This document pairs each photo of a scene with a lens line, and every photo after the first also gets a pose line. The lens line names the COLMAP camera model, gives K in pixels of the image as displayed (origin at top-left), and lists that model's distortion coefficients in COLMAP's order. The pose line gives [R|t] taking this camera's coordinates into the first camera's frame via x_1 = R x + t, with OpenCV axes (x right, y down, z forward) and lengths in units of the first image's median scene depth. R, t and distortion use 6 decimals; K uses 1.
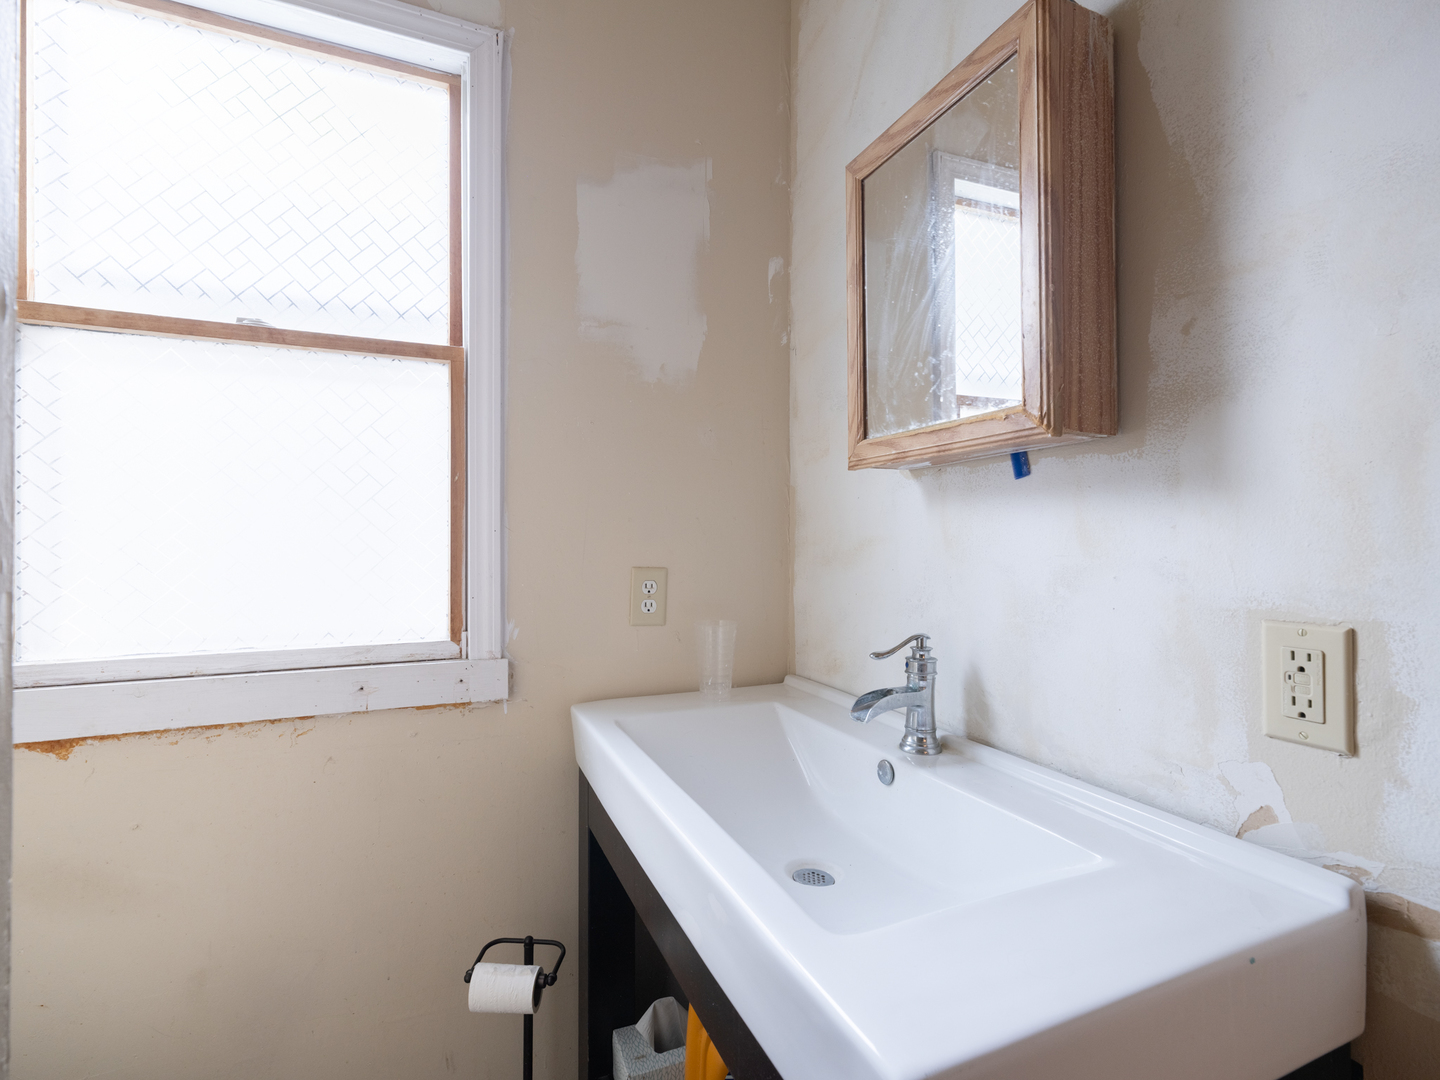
lens RADIAL K [[690.1, 0, 729.5], [0, 690.1, 536.5], [0, 0, 1]] dist [-0.002346, 0.000261]
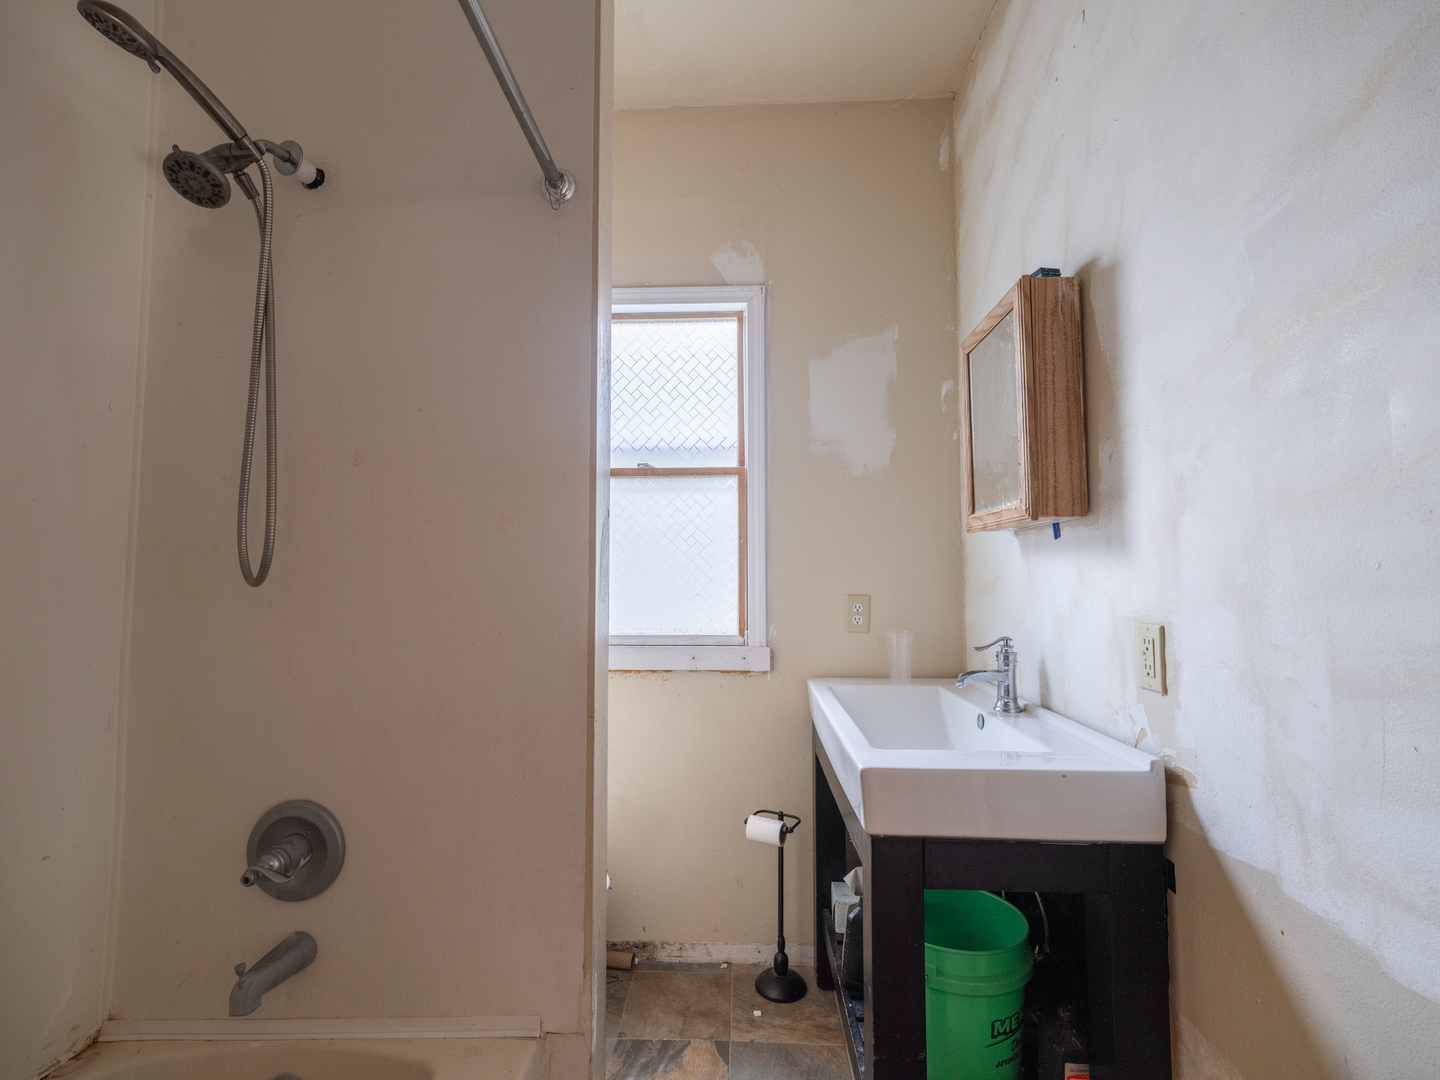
lens RADIAL K [[690.1, 0, 729.5], [0, 690.1, 536.5], [0, 0, 1]] dist [-0.002346, 0.000261]
pose [[0.906432, -0.024593, -0.421636, 0.376572], [0.003161, 0.998670, -0.051455, -0.009300], [0.422340, 0.045308, 0.905304, -0.715325]]
